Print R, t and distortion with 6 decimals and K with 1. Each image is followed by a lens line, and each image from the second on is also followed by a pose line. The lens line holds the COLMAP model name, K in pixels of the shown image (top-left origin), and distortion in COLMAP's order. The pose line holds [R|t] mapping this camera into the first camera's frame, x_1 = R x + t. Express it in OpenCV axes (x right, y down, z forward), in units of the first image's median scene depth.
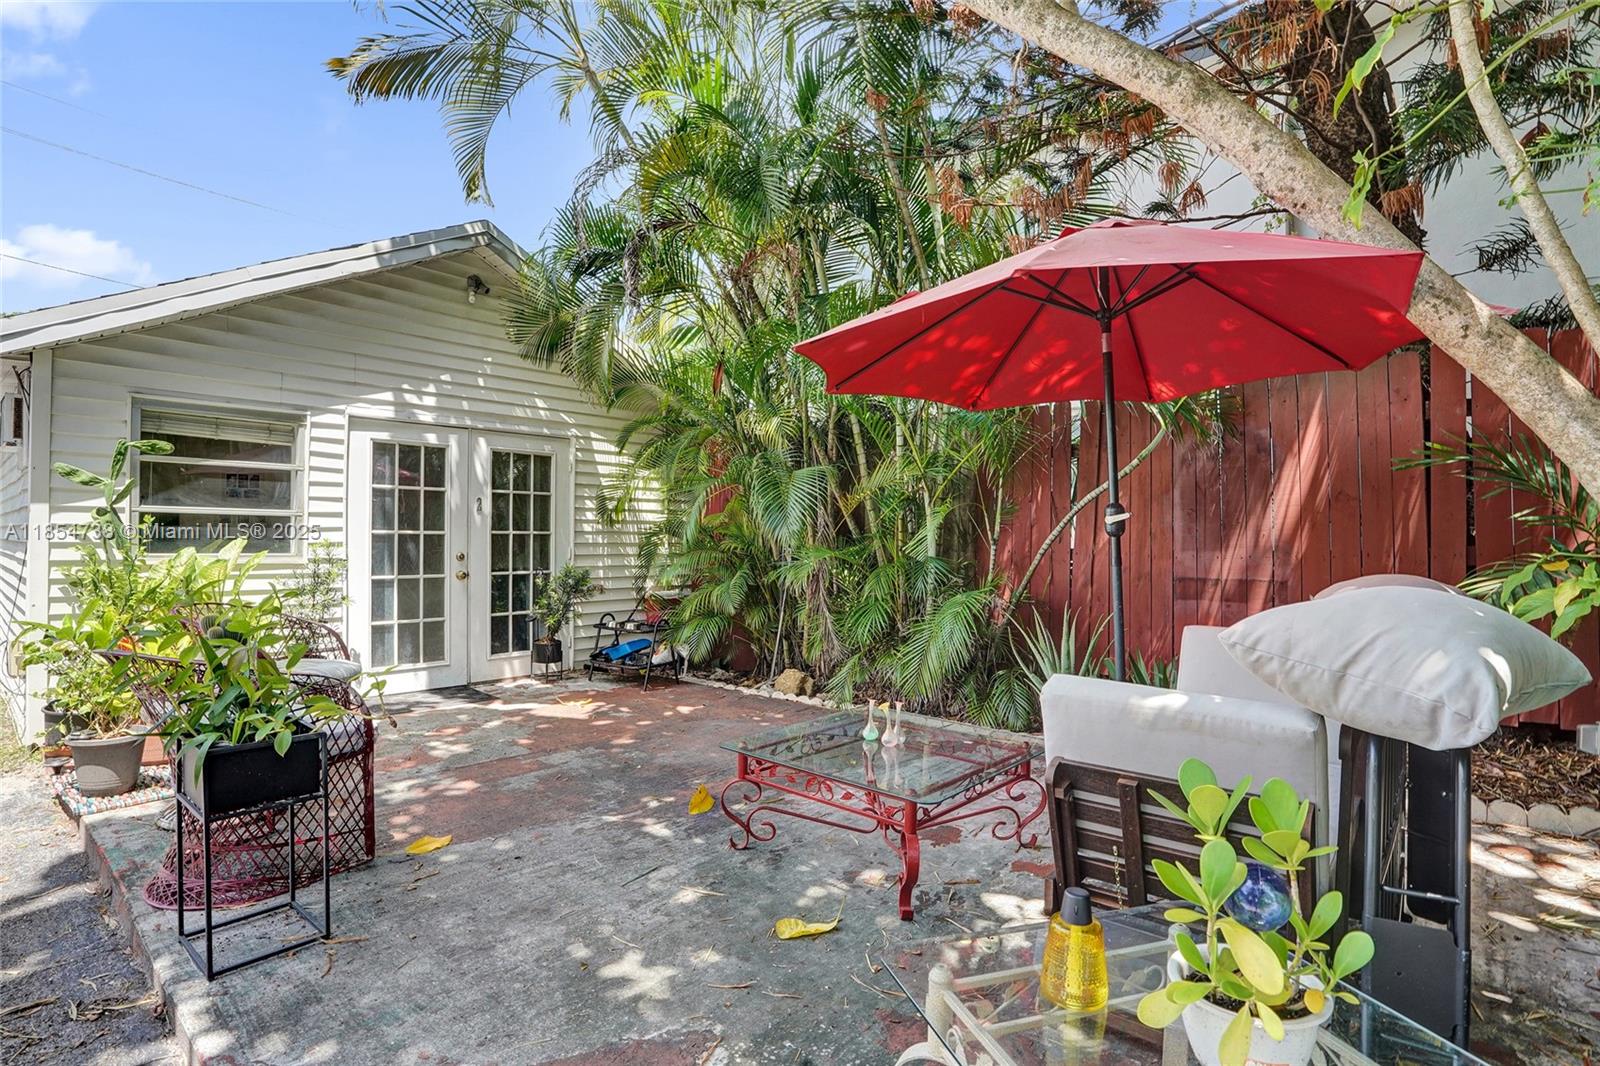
lens RADIAL K [[758.2, 0, 800.3], [0, 758.2, 531.6], [0, 0, 1]] dist [-0.058418, 0.020113]
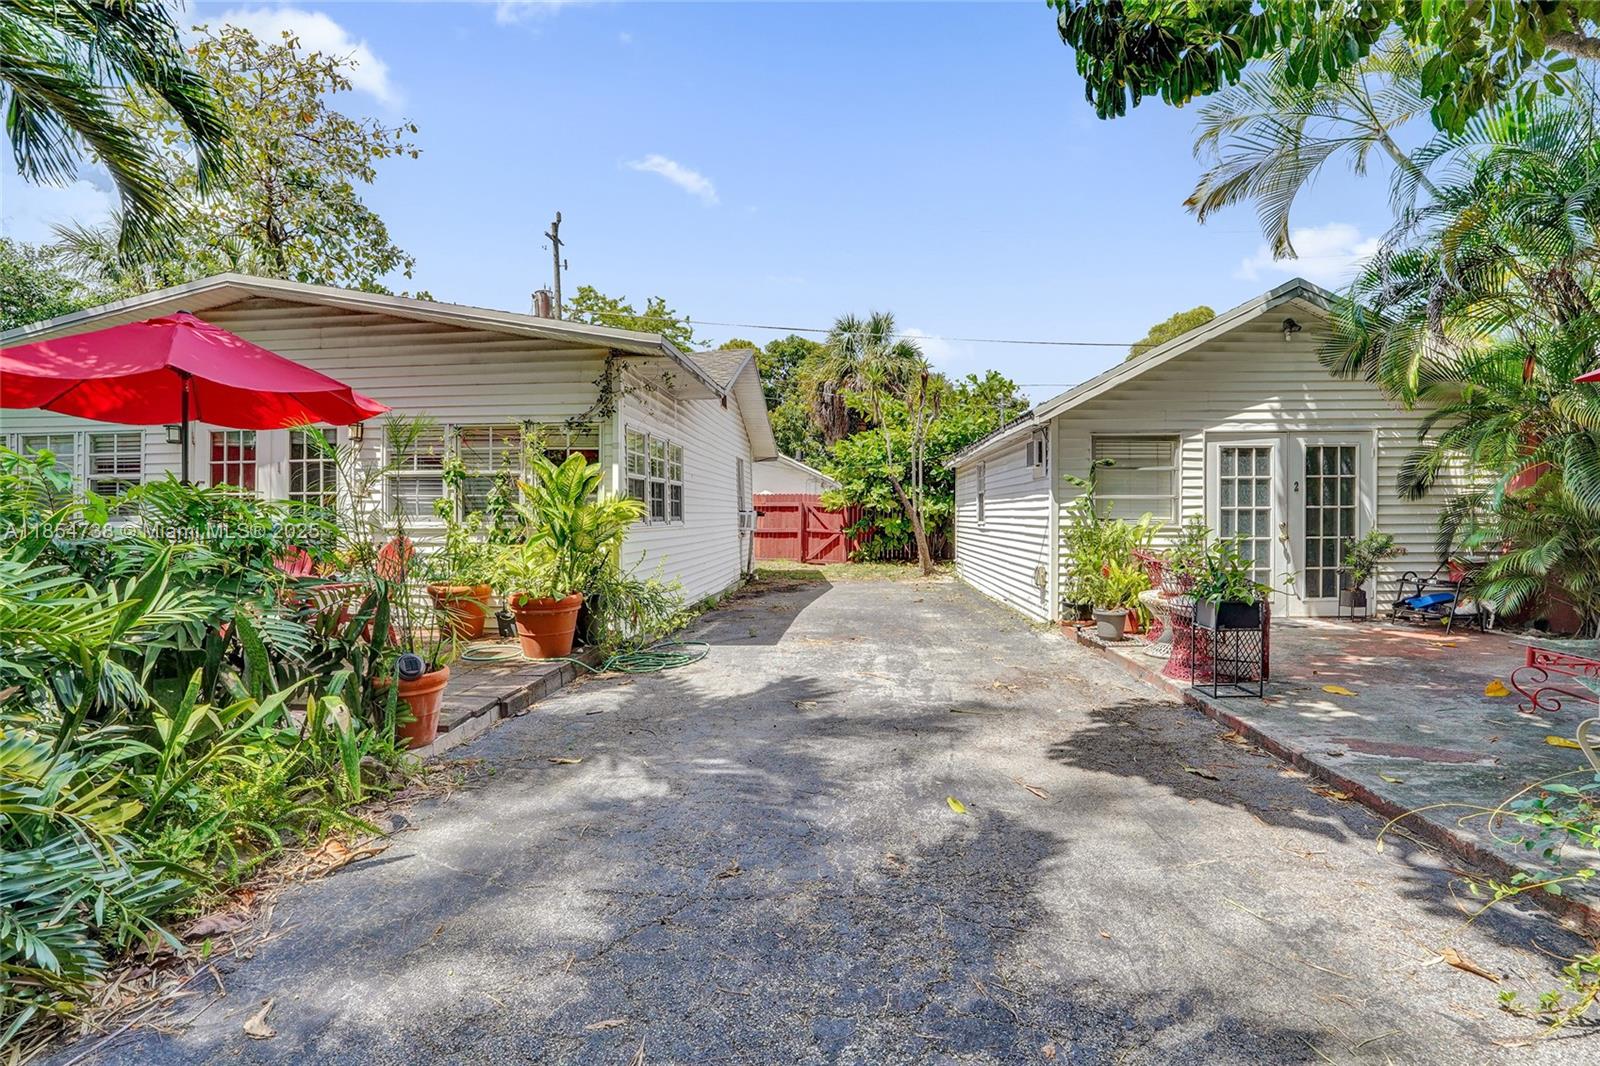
lens RADIAL K [[758.2, 0, 800.3], [0, 758.2, 531.6], [0, 0, 1]] dist [-0.058418, 0.020113]
pose [[0.603277, 0.006708, -0.797504, 0.120142], [0.018519, 0.999577, 0.022417, -0.001804], [0.797317, -0.028292, 0.602897, -0.616274]]
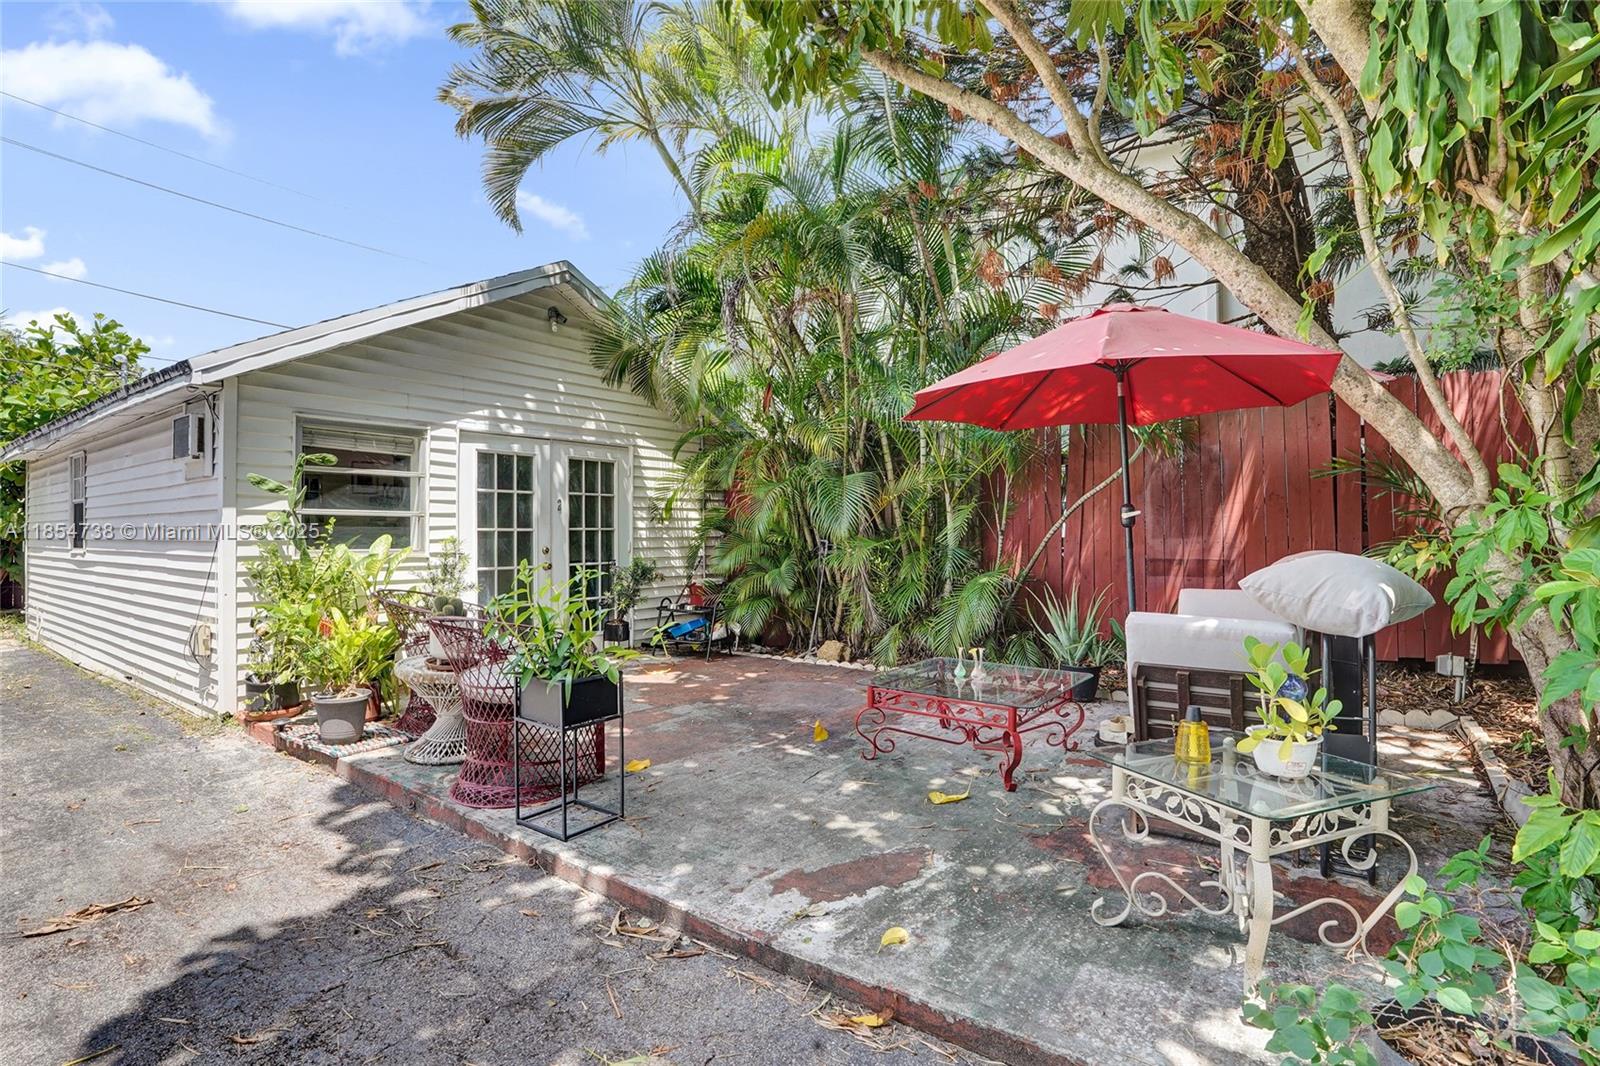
lens RADIAL K [[751.7, 0, 781.2], [0, 751.7, 524.3], [0, 0, 1]] dist [-0.060078, 0.020353]
pose [[0.997075, -0.008918, 0.075903, -0.200882], [0.009063, 0.999958, -0.001560, -0.001796], [-0.075886, 0.002243, 0.997114, -0.202032]]
